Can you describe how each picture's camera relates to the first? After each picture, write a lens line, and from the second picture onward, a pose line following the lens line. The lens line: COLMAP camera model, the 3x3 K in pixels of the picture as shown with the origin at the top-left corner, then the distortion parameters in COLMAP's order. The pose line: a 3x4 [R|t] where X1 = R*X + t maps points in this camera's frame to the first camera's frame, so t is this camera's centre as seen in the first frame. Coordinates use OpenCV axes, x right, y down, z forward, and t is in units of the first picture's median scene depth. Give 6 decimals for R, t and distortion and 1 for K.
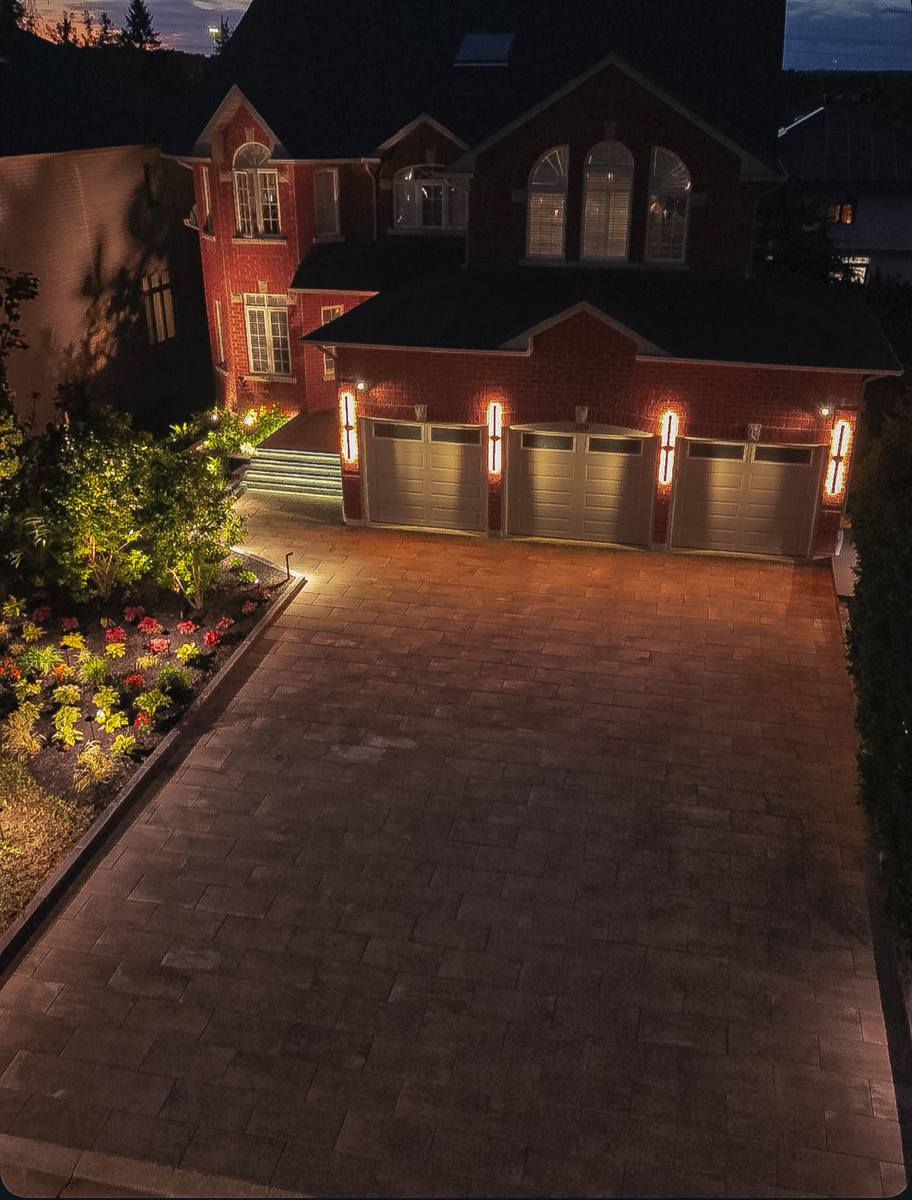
lens RADIAL K [[1079.6, 0, 456.0], [0, 1079.6, 600.0], [0, 0, 1]] dist [0.033493, -0.018567]
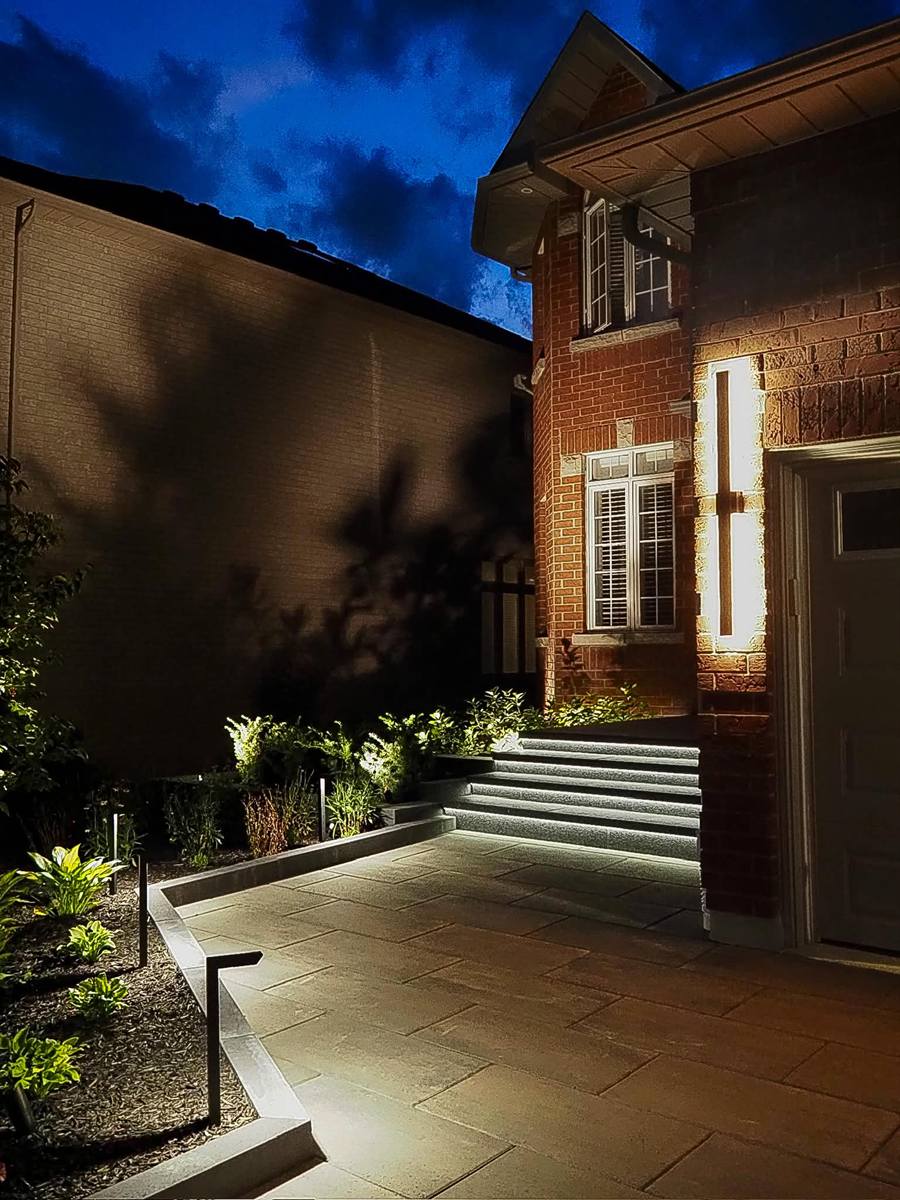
lens RADIAL K [[1087.4, 0, 482.3], [0, 1087.4, 601.1], [0, 0, 1]] dist [-0.001601, -0.002223]
pose [[0.897271, -0.026713, -0.440671, -0.042770], [-0.189672, 0.878026, -0.439425, -0.022880], [0.398659, 0.477866, 0.782761, 0.807249]]
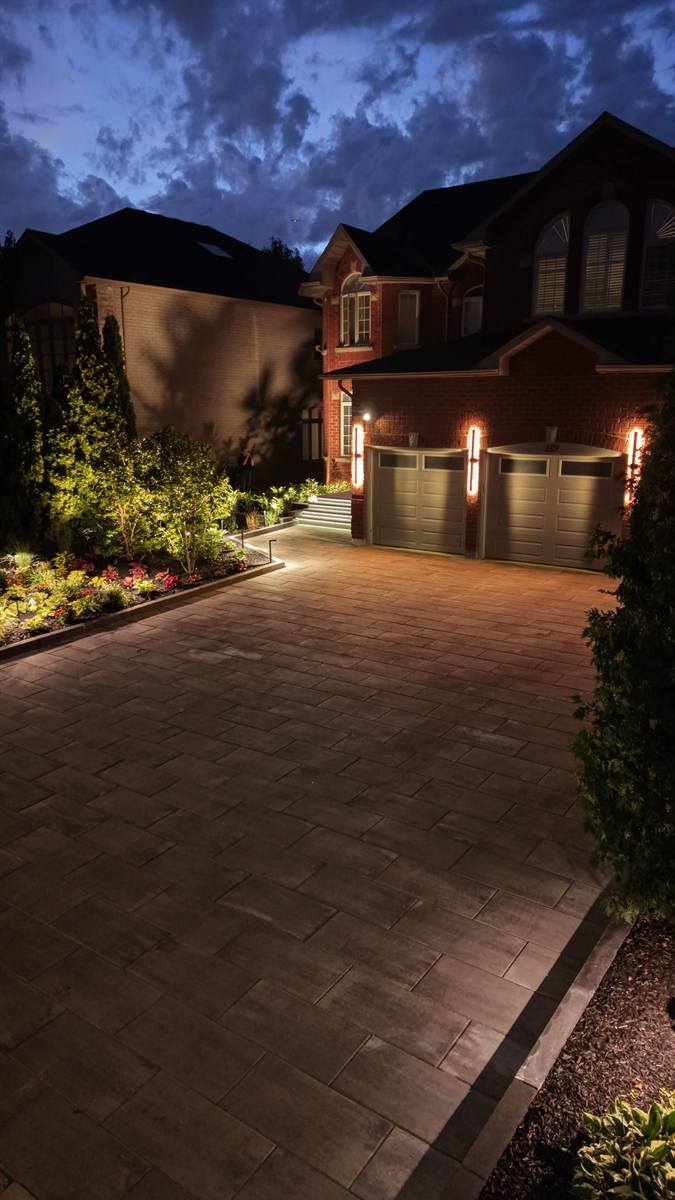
lens RADIAL K [[804.1, 0, 337.5], [0, 804.1, 600.0], [0, 0, 1]] dist [0.030471, -0.001610]
pose [[0.917169, 0.092014, -0.387730, 0.234479], [-0.171576, 0.969355, -0.175818, 0.149781], [0.359670, 0.227780, 0.904850, 0.245127]]
